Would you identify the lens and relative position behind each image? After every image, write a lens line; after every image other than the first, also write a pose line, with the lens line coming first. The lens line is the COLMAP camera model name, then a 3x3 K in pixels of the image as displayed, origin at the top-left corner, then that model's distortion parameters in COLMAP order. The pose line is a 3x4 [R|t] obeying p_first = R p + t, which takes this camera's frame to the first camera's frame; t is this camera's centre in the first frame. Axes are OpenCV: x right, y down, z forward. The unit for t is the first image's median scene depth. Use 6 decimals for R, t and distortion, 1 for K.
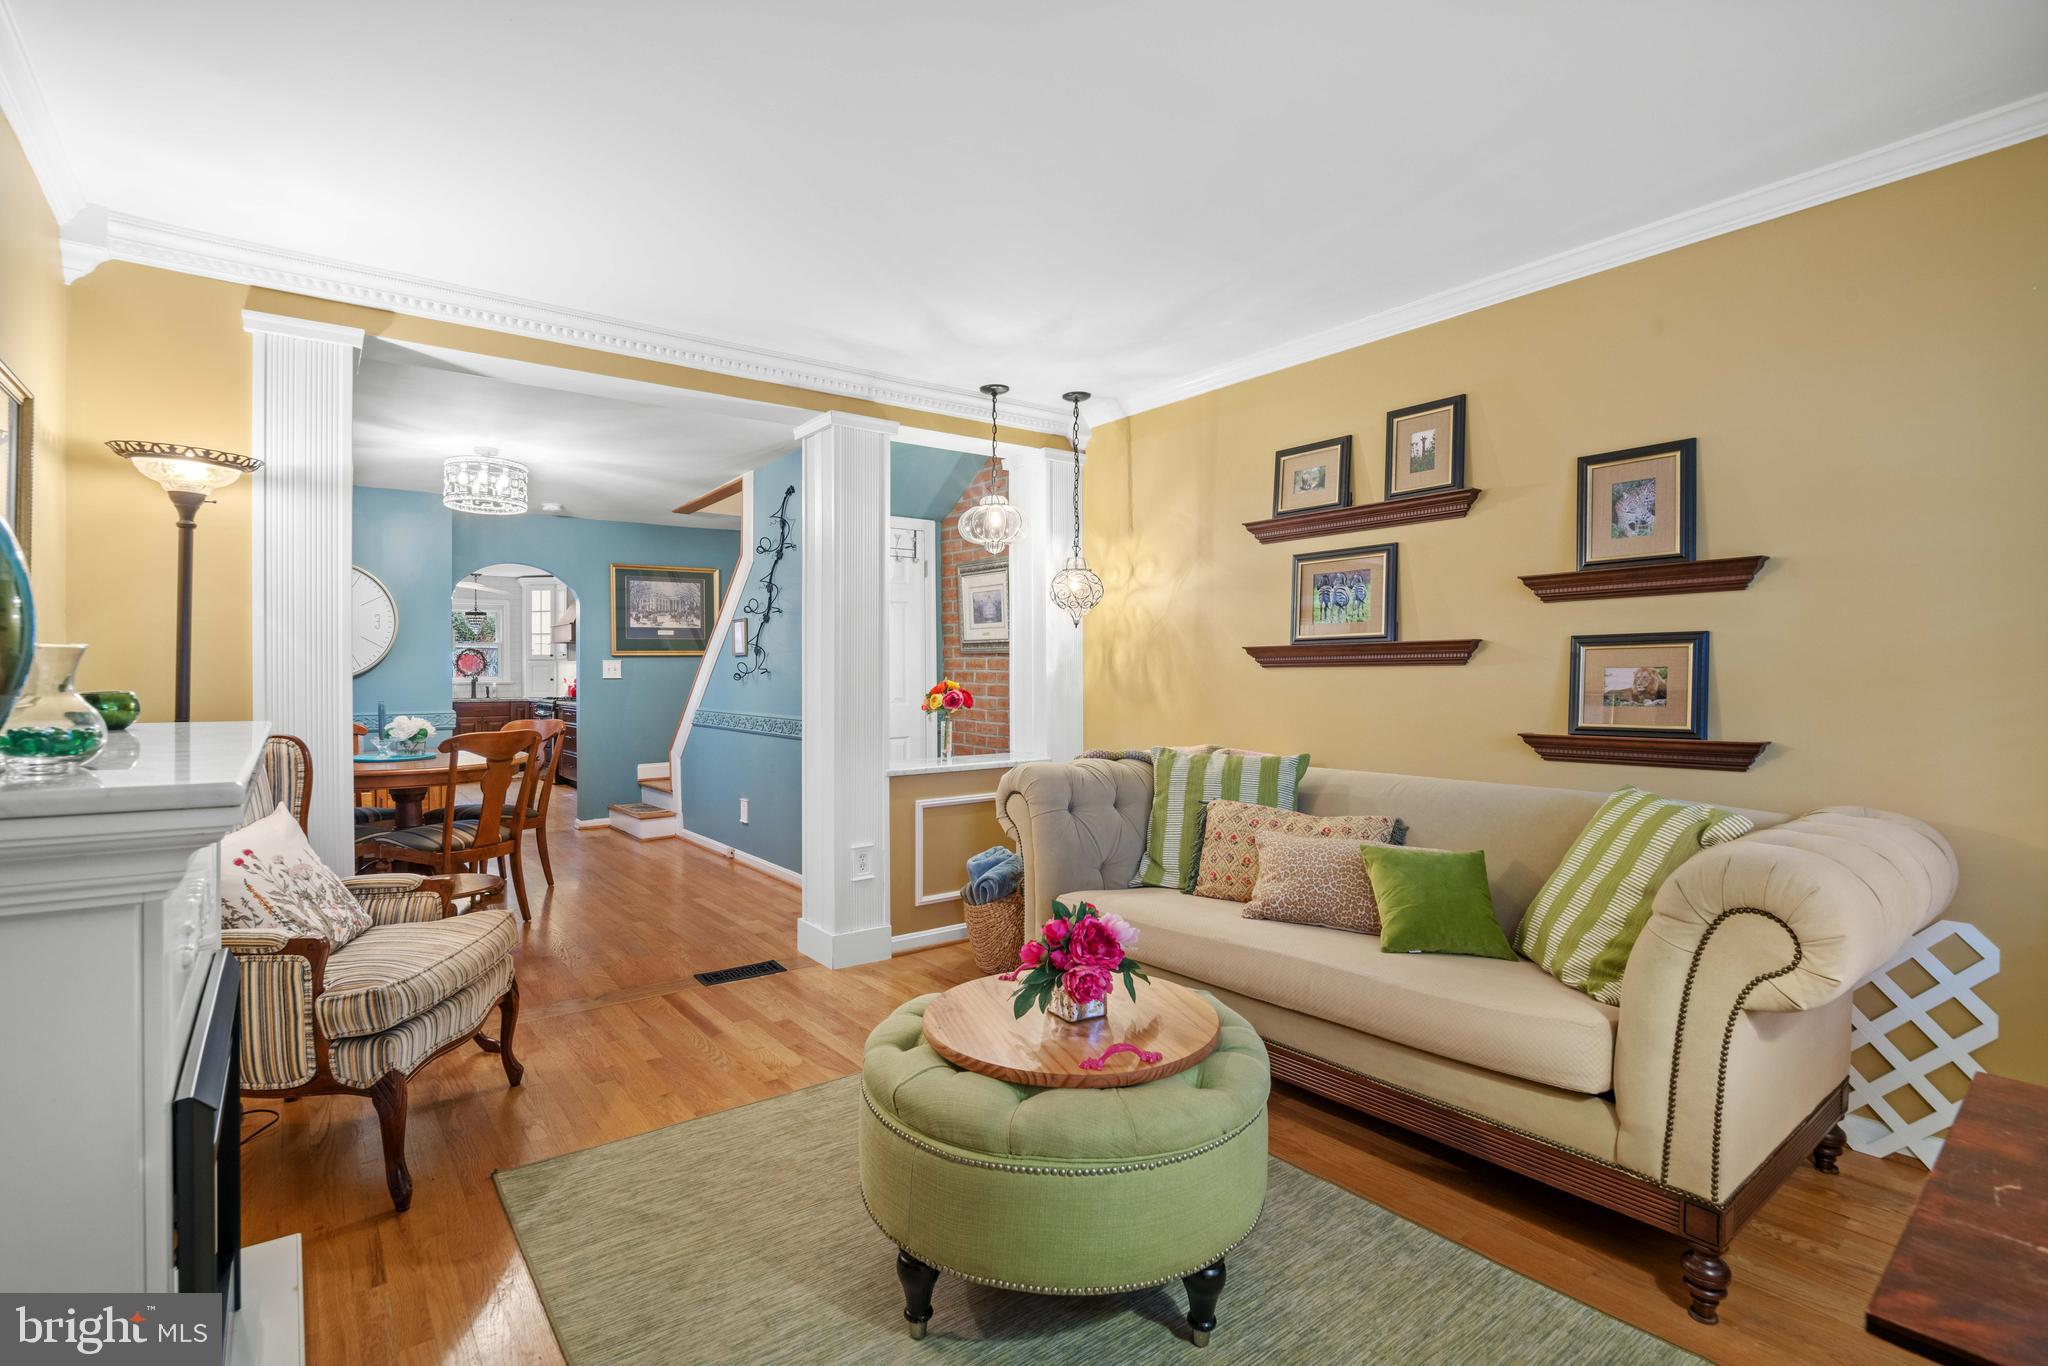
lens RADIAL K [[959.1, 0, 1005.3], [0, 959.1, 677.3], [0, 0, 1]] dist [-0.021314, 0.000149]
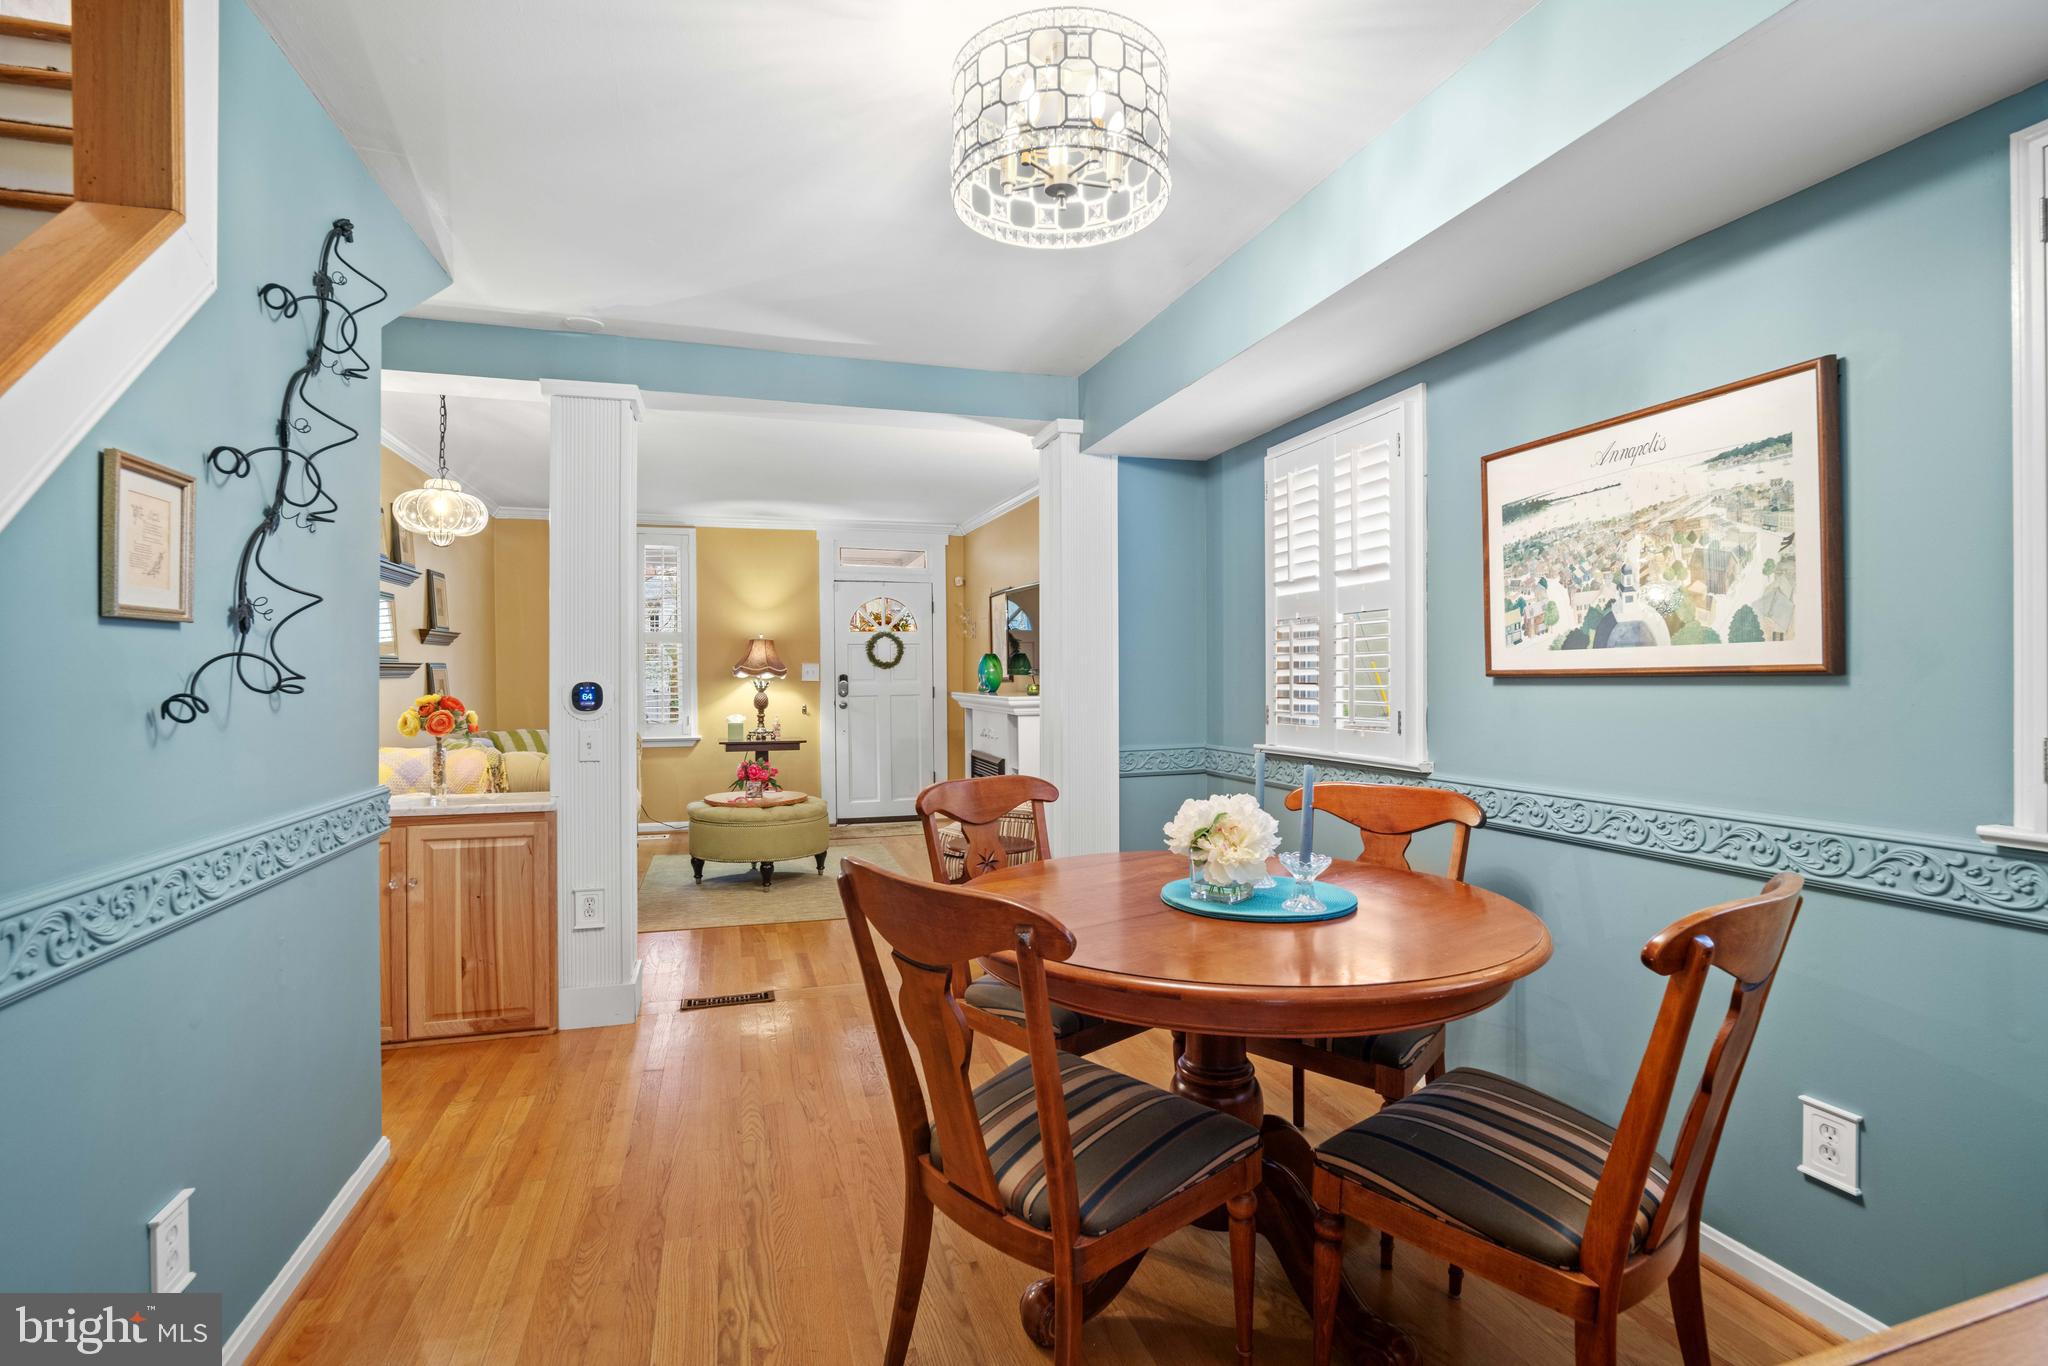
lens RADIAL K [[959.1, 0, 1005.3], [0, 959.1, 677.3], [0, 0, 1]] dist [-0.021314, 0.000149]
pose [[-0.934691, 0.003592, 0.355442, -0.968932], [0.006415, 0.999957, 0.006764, -0.016143], [-0.355403, 0.008603, -0.934674, 1.988280]]
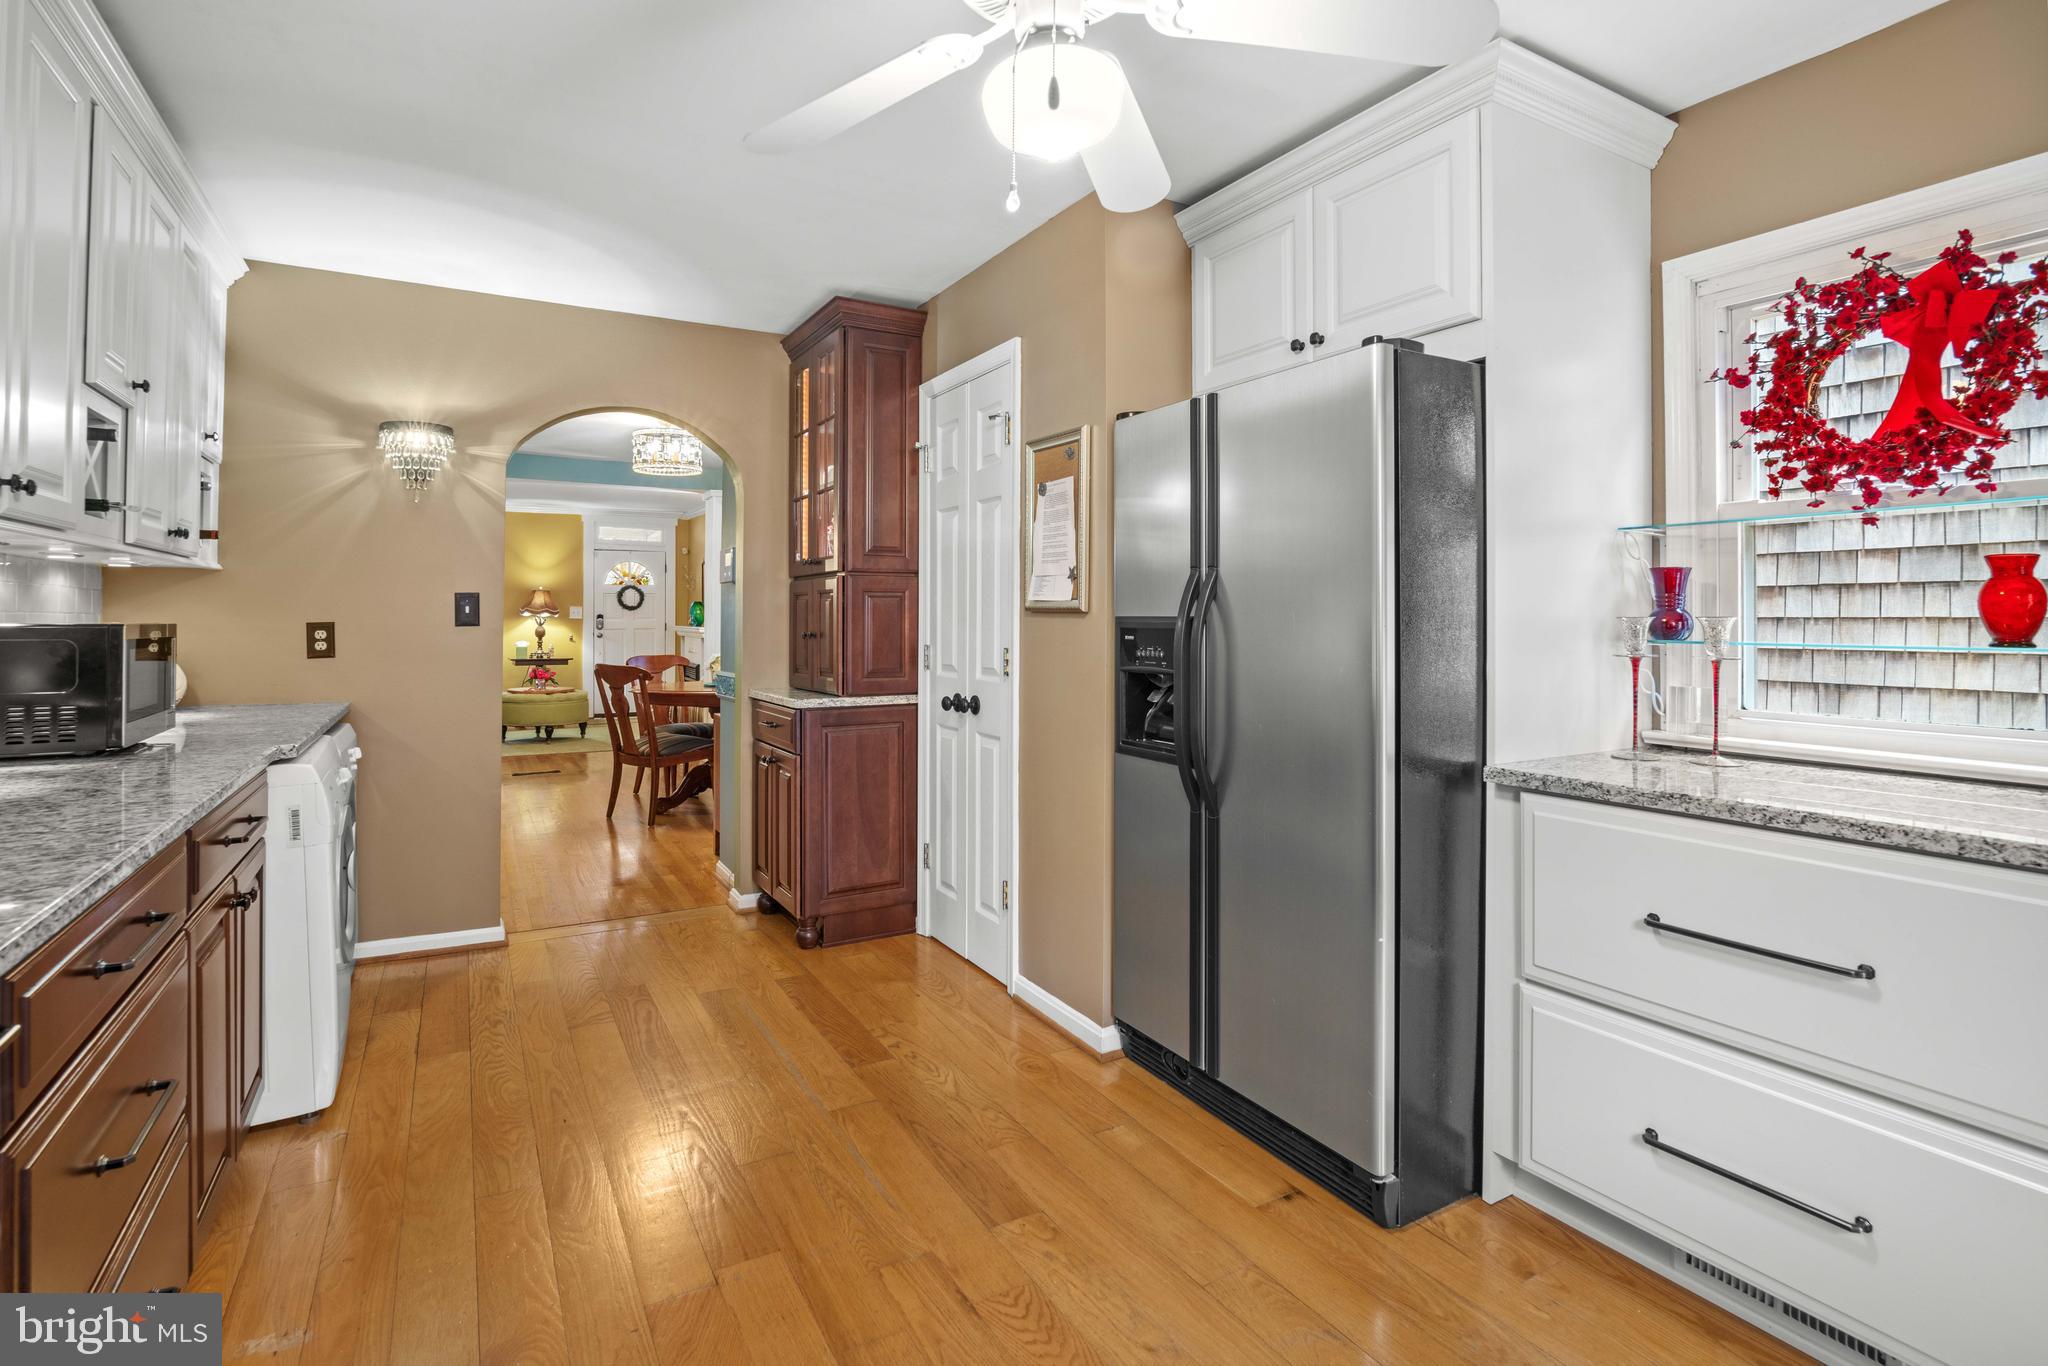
lens RADIAL K [[981.3, 0, 1010.7], [0, 981.3, 602.6], [0, 0, 1]] dist [-0.023462, 0.000170]
pose [[-0.990750, 0.000715, 0.135695, -1.664518], [-0.000782, 0.999939, -0.010982, -0.014079], [-0.135695, -0.010987, -0.990690, 3.150097]]
